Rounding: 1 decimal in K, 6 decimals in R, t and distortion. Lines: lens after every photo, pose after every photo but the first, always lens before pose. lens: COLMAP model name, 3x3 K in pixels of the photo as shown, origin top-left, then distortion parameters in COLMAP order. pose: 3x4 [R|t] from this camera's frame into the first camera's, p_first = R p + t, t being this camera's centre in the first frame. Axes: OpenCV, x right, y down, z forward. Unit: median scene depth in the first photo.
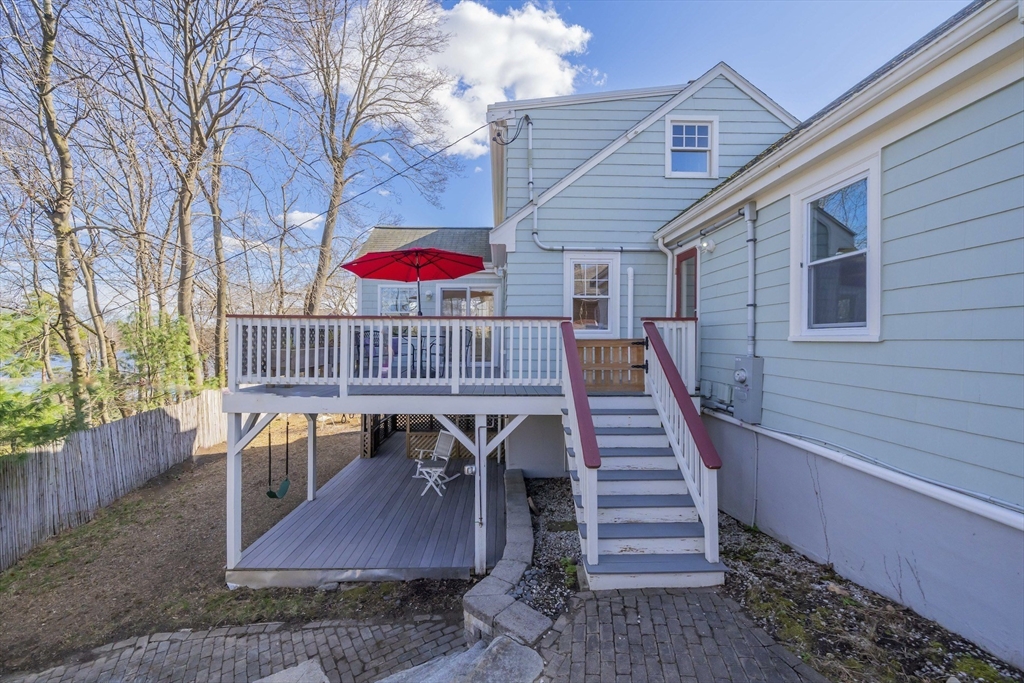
lens RADIAL K [[412.4, 0, 514.0], [0, 412.4, 336.9], [0, 0, 1]] dist [-0.001229, 0.000088]
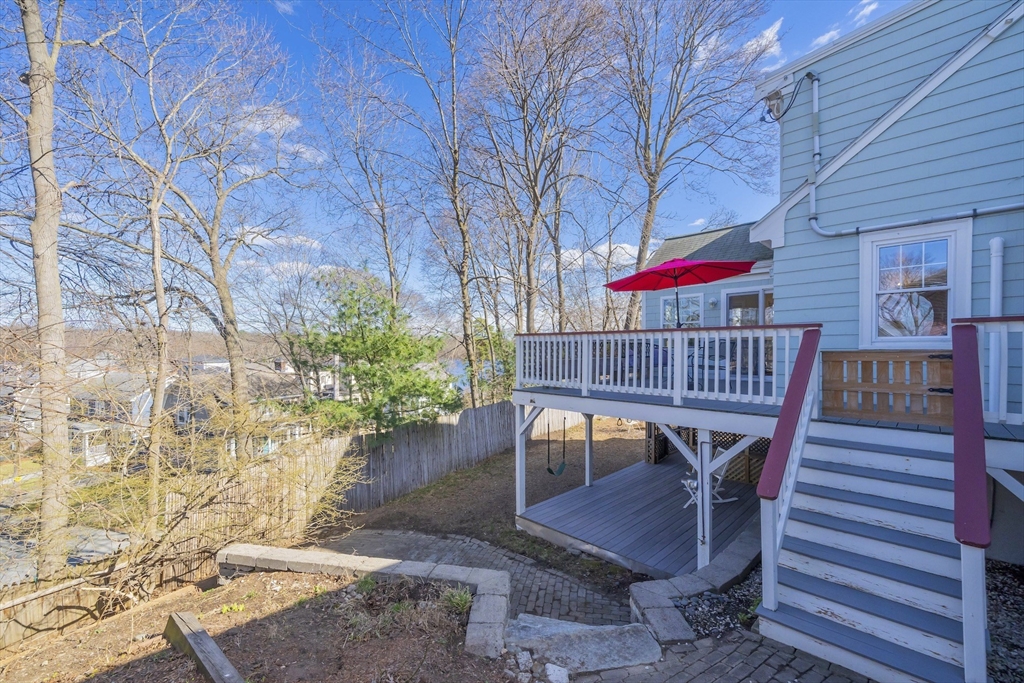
lens RADIAL K [[421.2, 0, 500.8], [0, 421.2, 352.4], [0, 0, 1]] dist [-0.000127, -0.000068]
pose [[0.682855, 0.000654, -0.730554, 0.239037], [0.008675, 0.999922, 0.009004, -0.003009], [0.730503, -0.012486, 0.682796, -0.010755]]
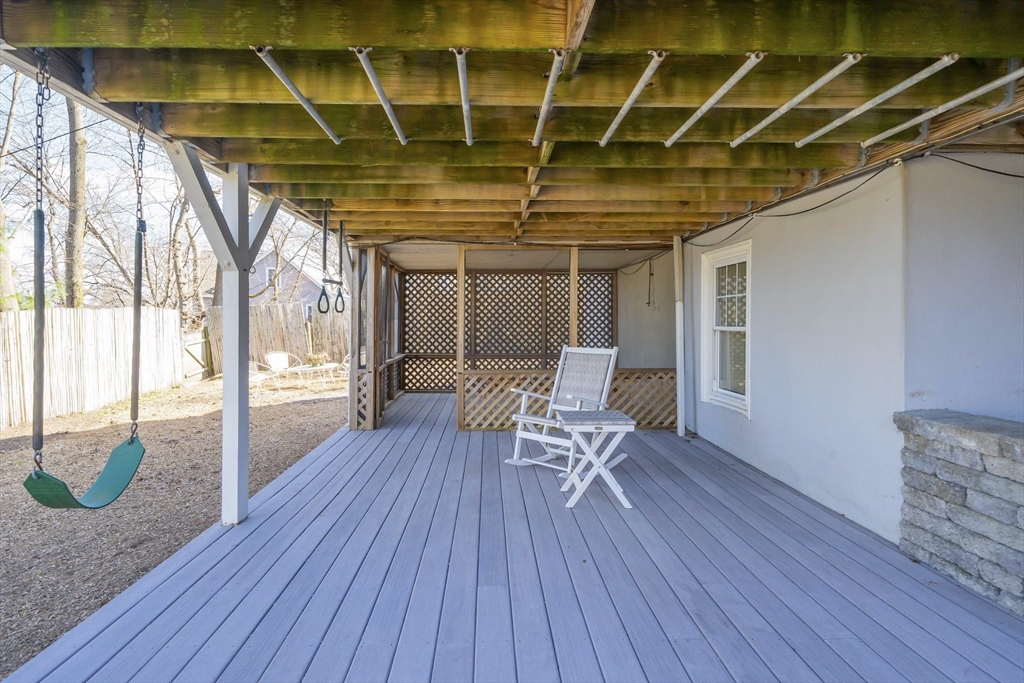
lens RADIAL K [[539.8, 0, 511.2], [0, 539.8, 319.2], [0, 0, 1]] dist [0.000908, 0.000026]
pose [[0.999927, -0.003961, 0.011377, -0.301019], [0.003939, 0.999990, 0.001985, 0.255041], [-0.011385, -0.001940, 0.999933, 0.620354]]
